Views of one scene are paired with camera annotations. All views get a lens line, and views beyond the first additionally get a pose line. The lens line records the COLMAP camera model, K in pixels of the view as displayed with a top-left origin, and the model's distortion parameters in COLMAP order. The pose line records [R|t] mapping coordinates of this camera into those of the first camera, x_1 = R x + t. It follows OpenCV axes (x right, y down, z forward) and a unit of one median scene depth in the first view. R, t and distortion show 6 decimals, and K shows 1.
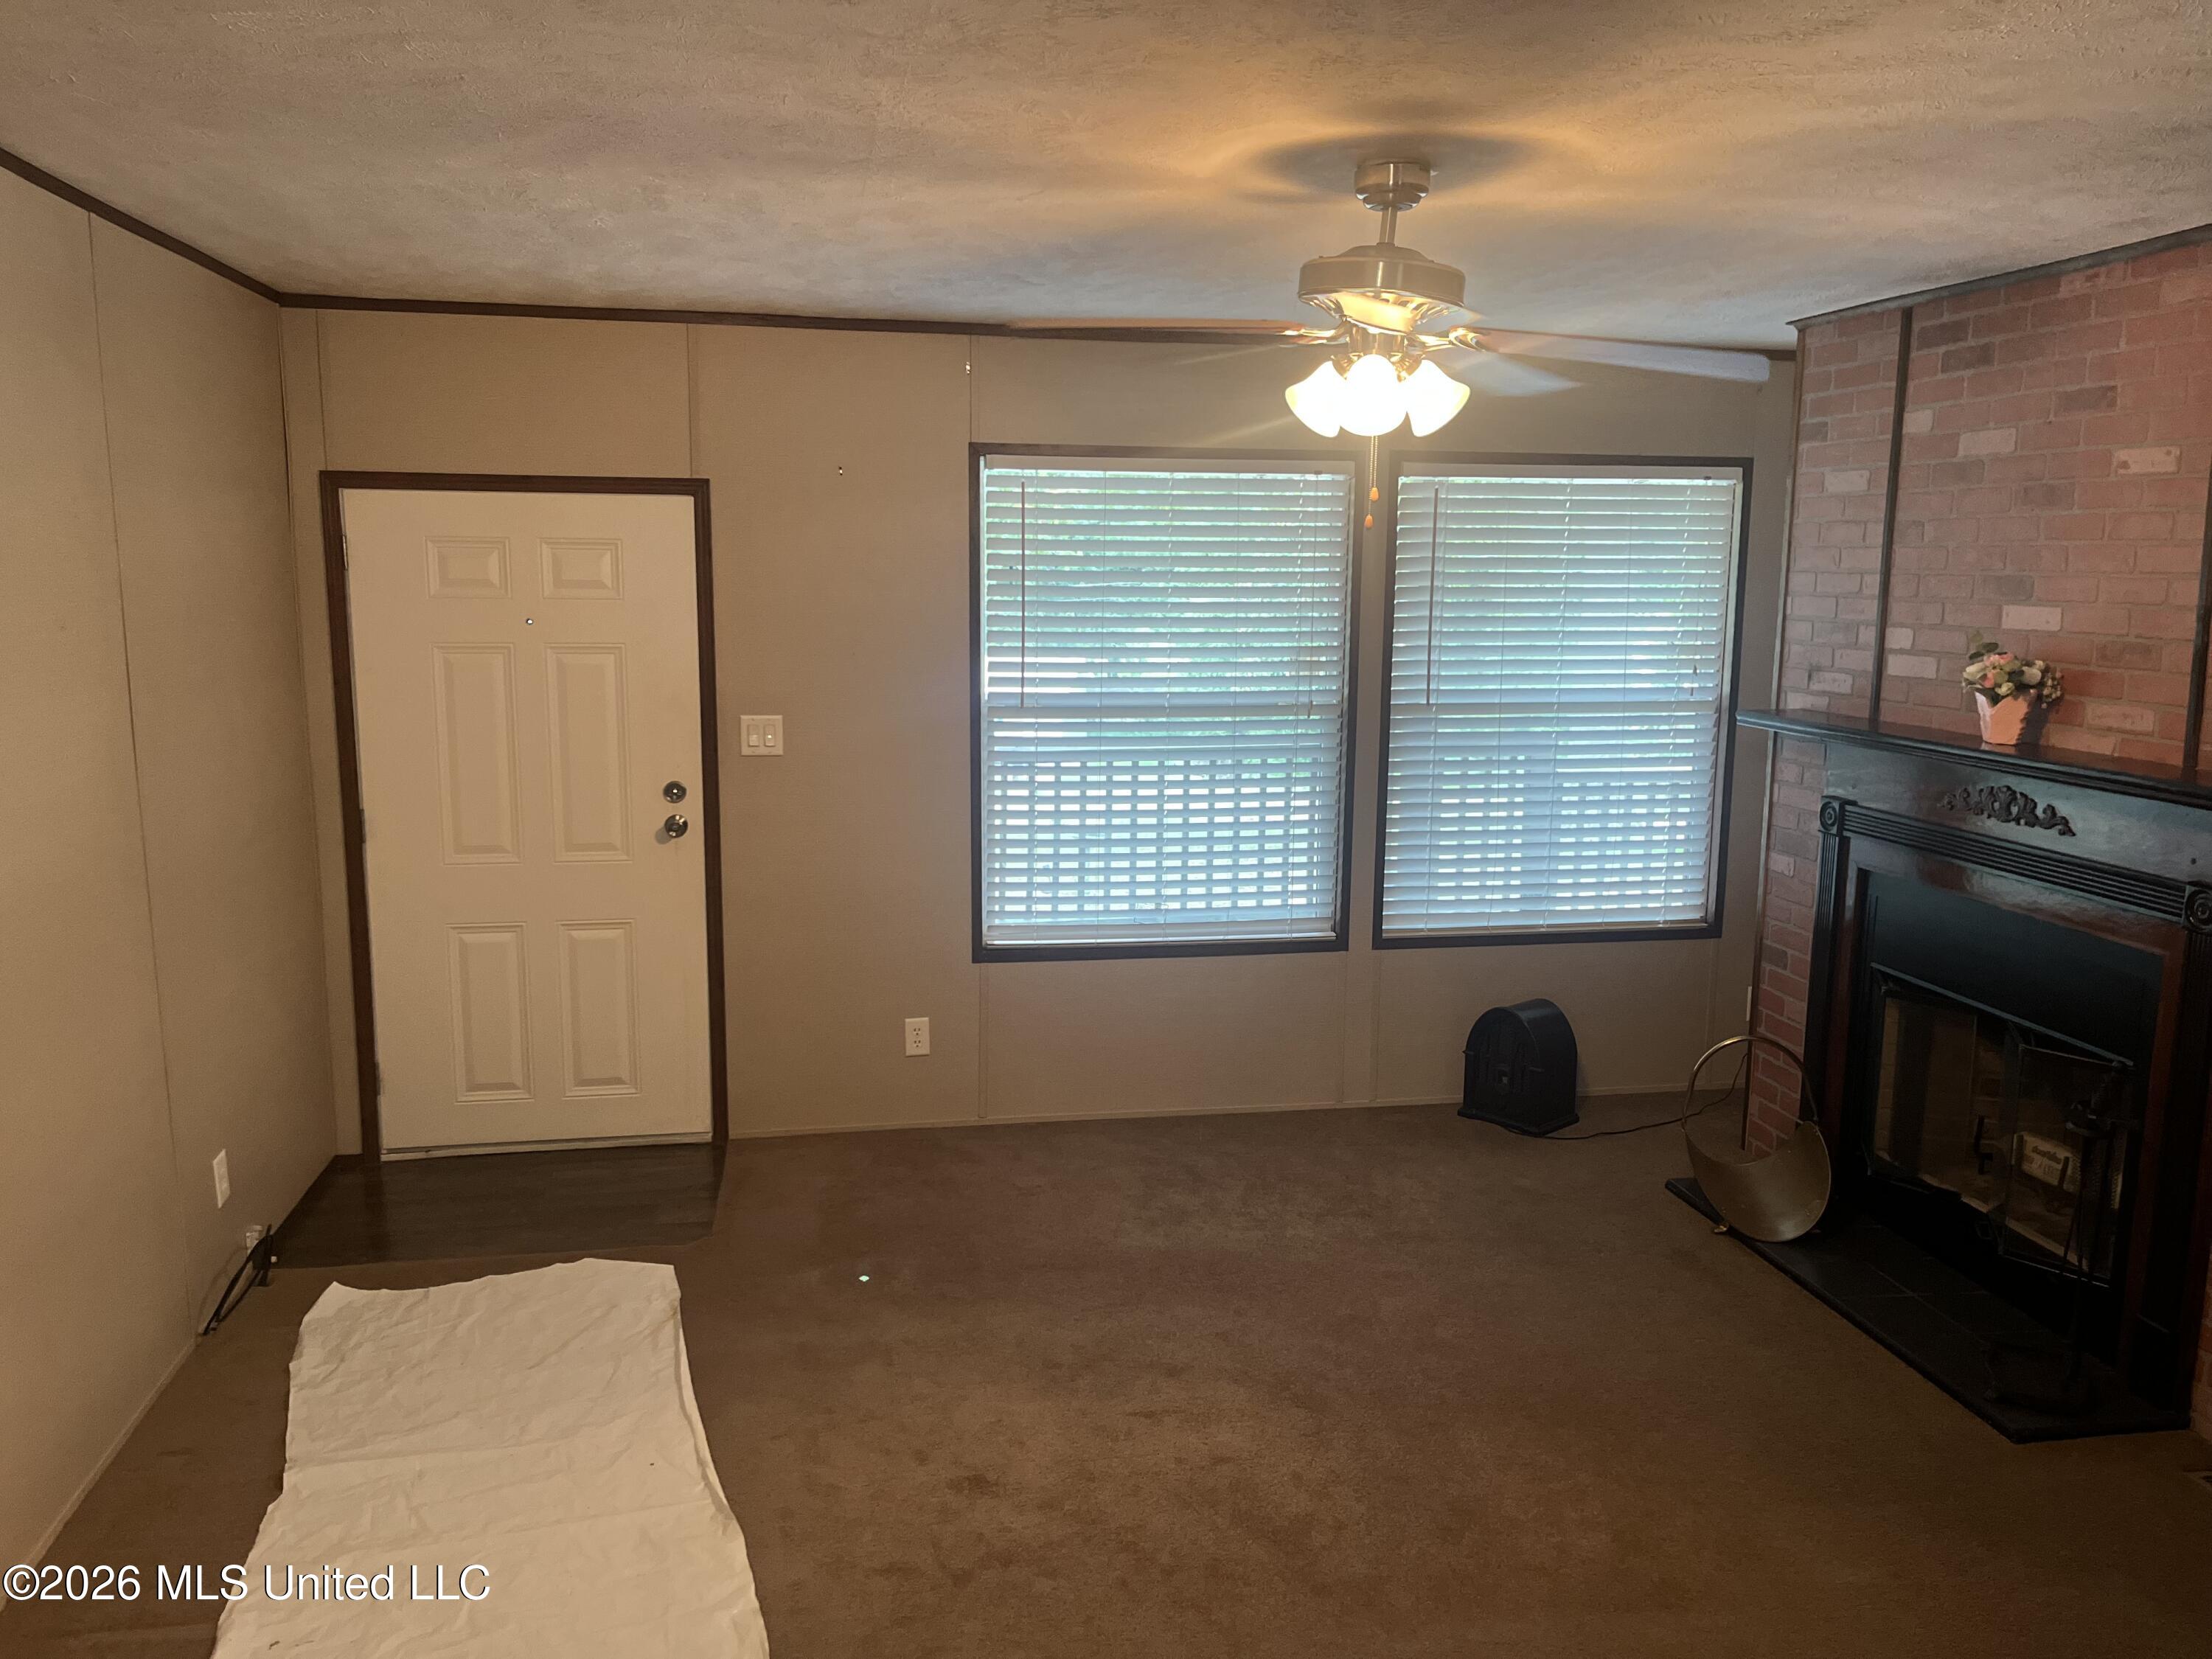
lens RADIAL K [[1661.4, 0, 1091.7], [0, 1661.4, 824.3], [0, 0, 1]] dist [0.039670, -0.048020]
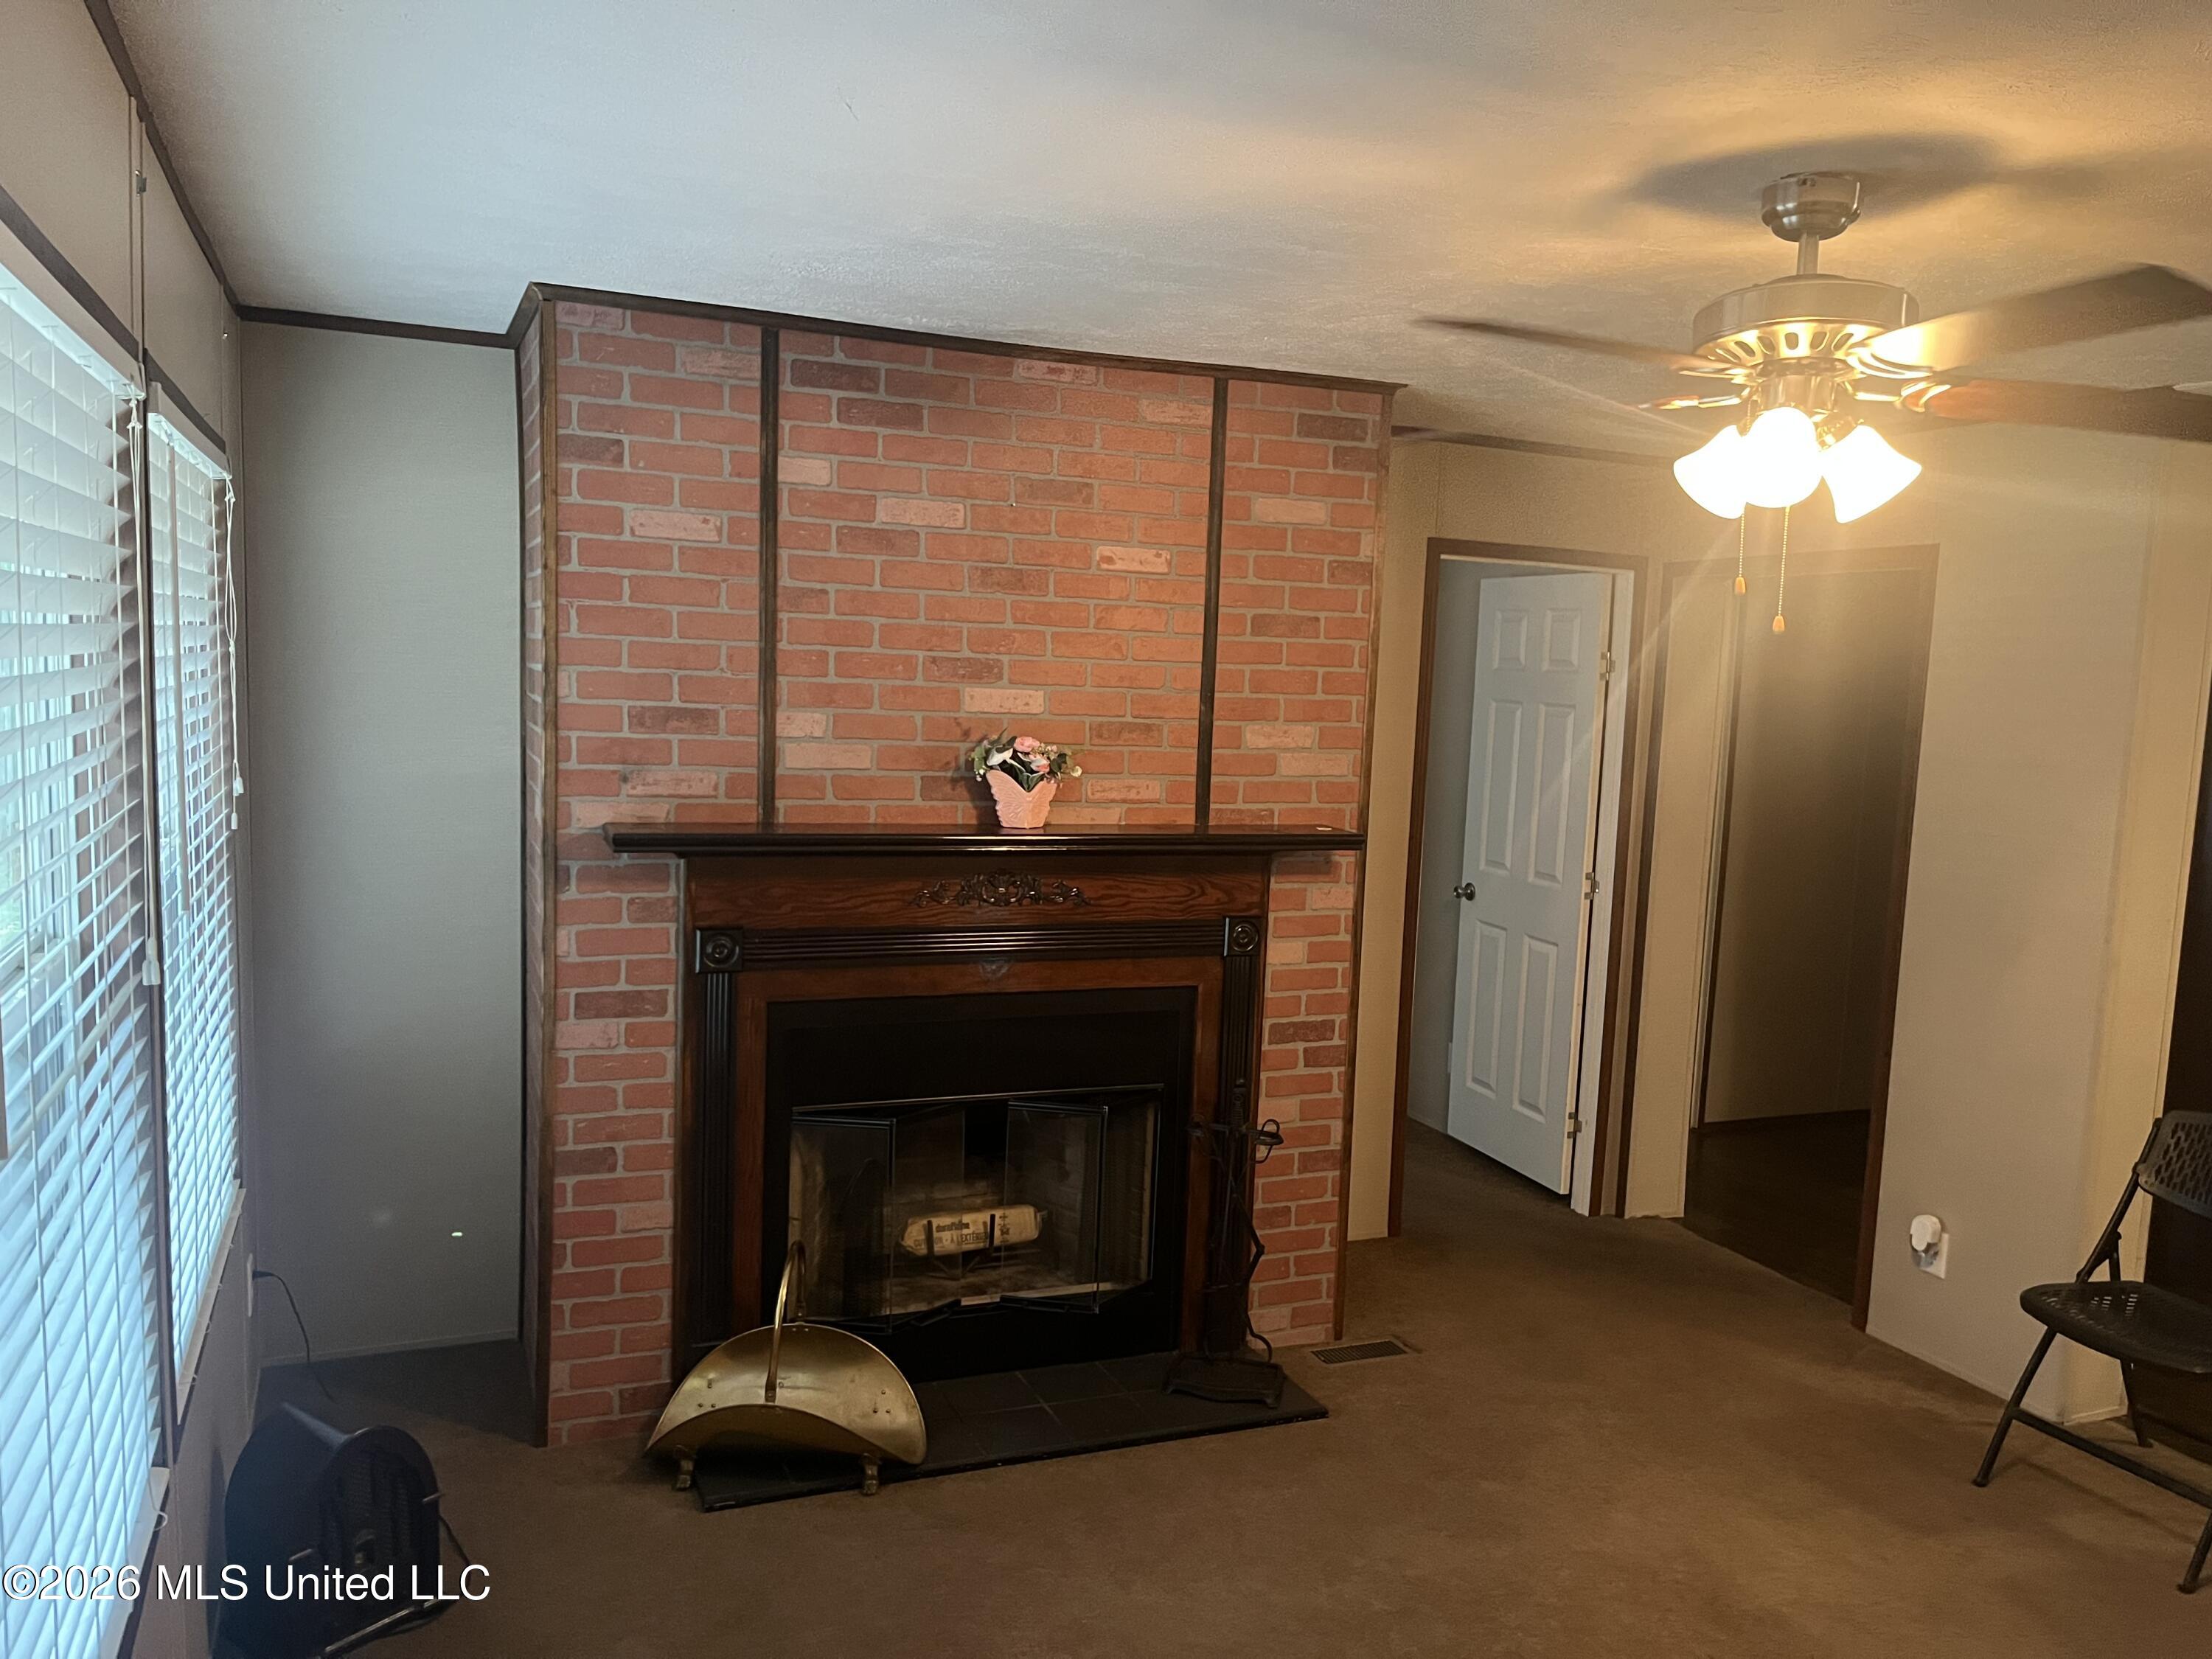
lens RADIAL K [[1661.4, 0, 1089.3], [0, 1661.4, 853.5], [0, 0, 1]] dist [0.039670, -0.048020]
pose [[-0.211020, -0.121364, 0.969918, -0.402216], [0.112553, 0.982645, 0.147444, -0.166519], [-0.970980, 0.140281, -0.193698, 1.107147]]
